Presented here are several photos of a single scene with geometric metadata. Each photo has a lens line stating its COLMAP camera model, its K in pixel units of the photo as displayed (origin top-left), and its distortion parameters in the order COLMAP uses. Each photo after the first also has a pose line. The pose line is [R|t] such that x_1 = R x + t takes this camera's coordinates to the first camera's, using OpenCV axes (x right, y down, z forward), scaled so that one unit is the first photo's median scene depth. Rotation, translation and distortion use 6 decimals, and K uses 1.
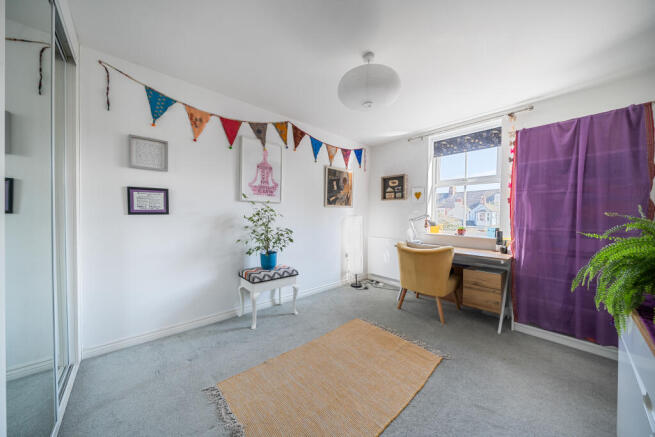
lens RADIAL K [[220.0, 0, 326.8], [0, 220.0, 217.7], [0, 0, 1]] dist [-0.006211, -0.000141]
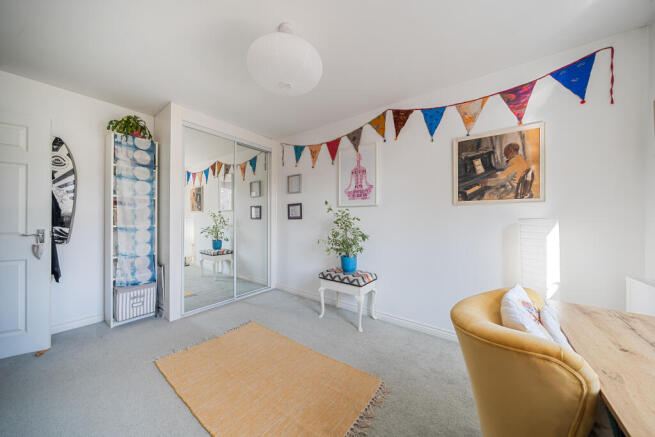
lens RADIAL K [[220.0, 0, 326.4], [0, 220.0, 217.3], [0, 0, 1]] dist [-0.006211, -0.000141]
pose [[0.201364, -0.010297, -0.979462, 0.651613], [-0.002906, 0.999934, -0.011109, -0.007544], [0.979512, 0.005083, 0.201320, 0.632813]]
